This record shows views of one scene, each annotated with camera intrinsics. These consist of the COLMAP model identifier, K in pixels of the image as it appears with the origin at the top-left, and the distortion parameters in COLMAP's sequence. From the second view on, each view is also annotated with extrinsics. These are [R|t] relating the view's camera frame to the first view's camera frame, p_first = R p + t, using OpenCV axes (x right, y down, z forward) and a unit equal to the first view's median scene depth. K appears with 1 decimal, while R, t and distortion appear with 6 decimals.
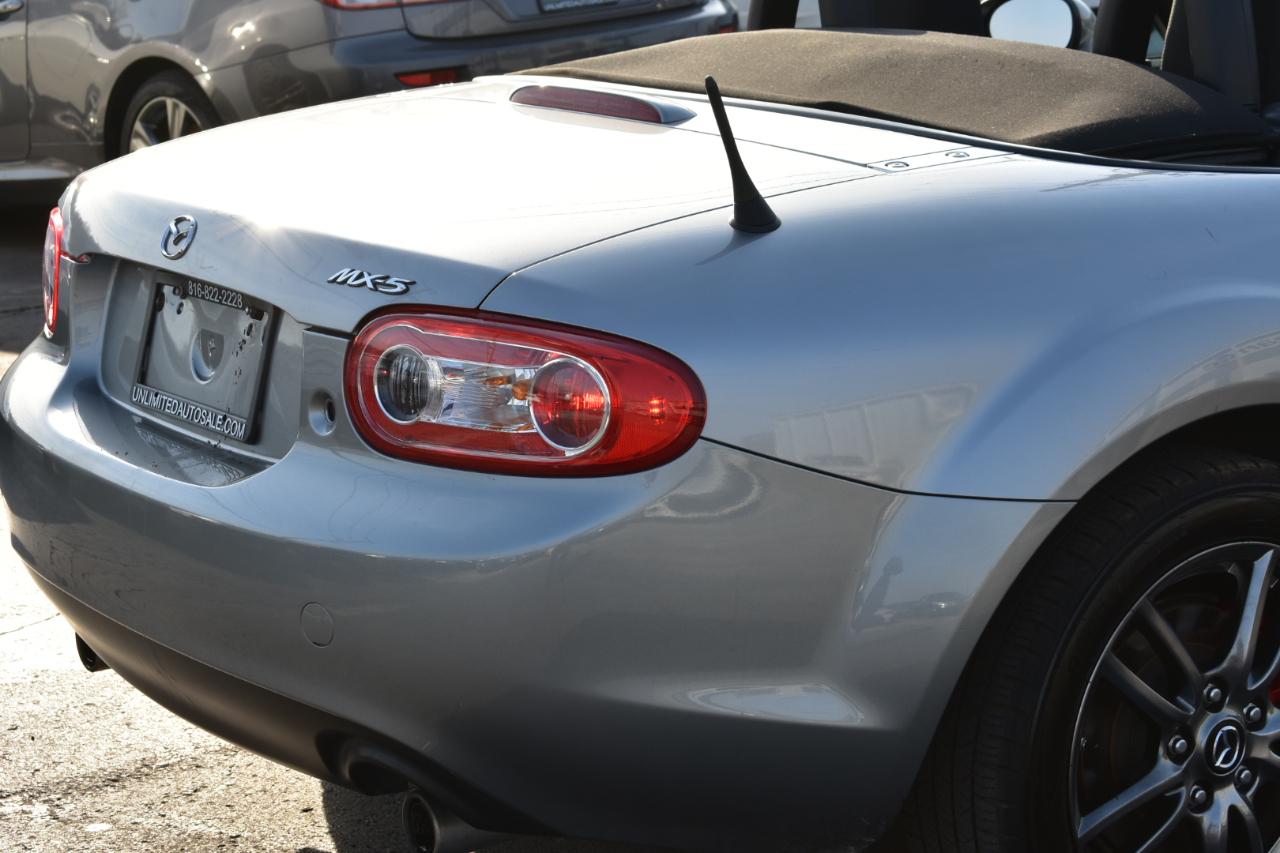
lens RADIAL K [[2814.0, 0, 640.0], [0, 2814.0, 426.5], [0, 0, 1]] dist [0.014271, -0.542227]
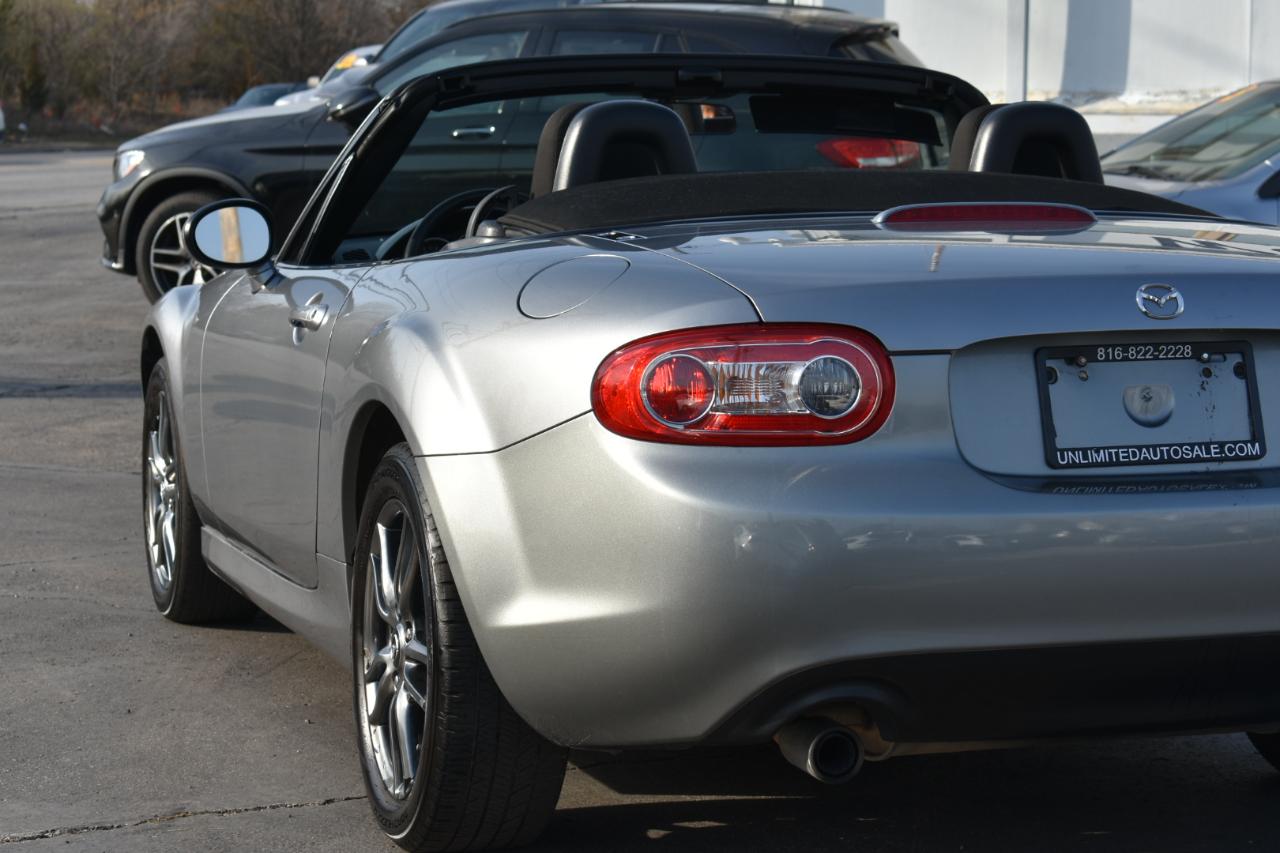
lens RADIAL K [[2814.0, 0, 640.0], [0, 2814.0, 426.5], [0, 0, 1]] dist [0.014271, -0.542227]
pose [[0.292627, -0.058725, 0.954422, -1.475228], [0.200801, 0.979631, -0.001289, -0.063965], [-0.934905, 0.192027, 0.298459, 0.950493]]
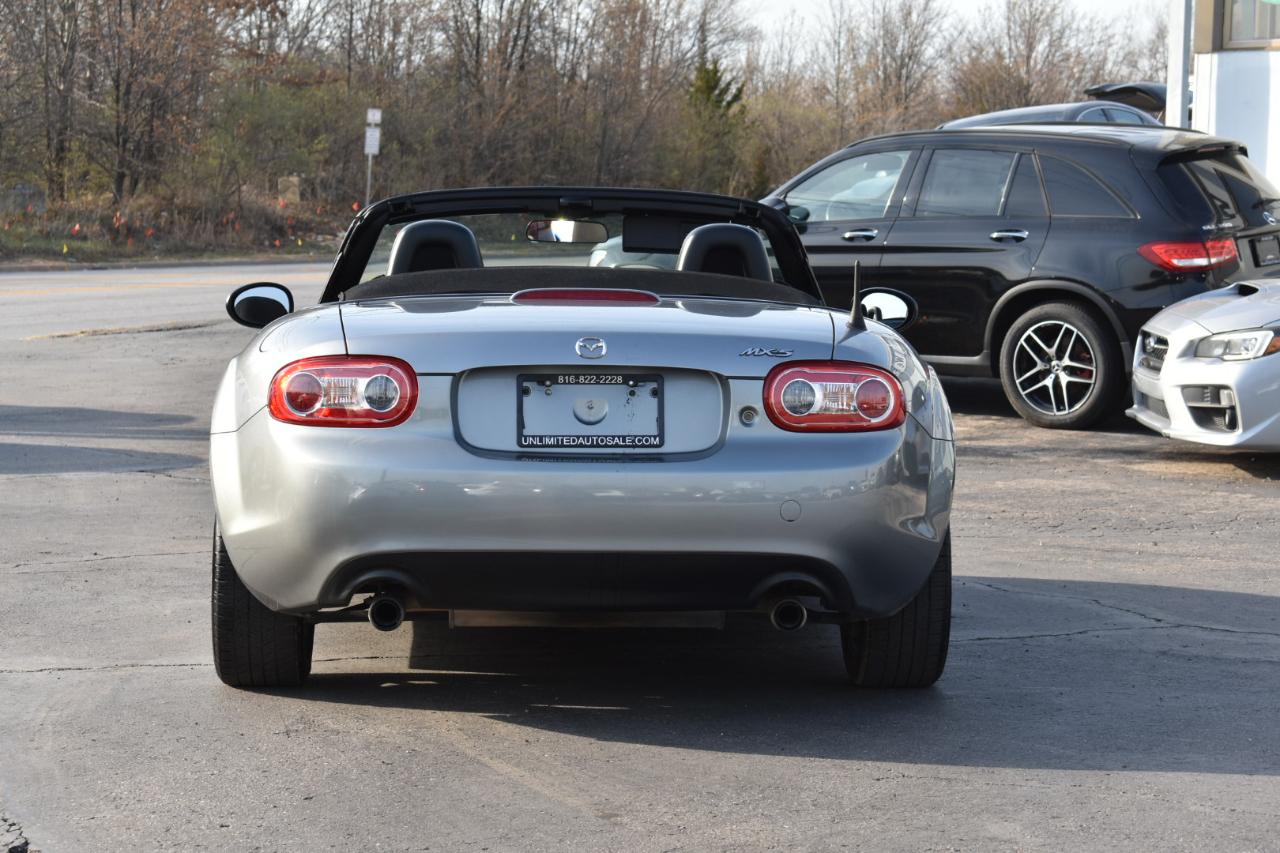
lens RADIAL K [[2814.0, 0, 640.0], [0, 2814.0, 426.5], [0, 0, 1]] dist [0.014271, -0.542227]
pose [[0.528242, -0.013391, 0.848988, -1.947664], [0.157309, 0.984109, -0.082356, 0.162786], [-0.834394, 0.177058, 0.521955, -0.017326]]
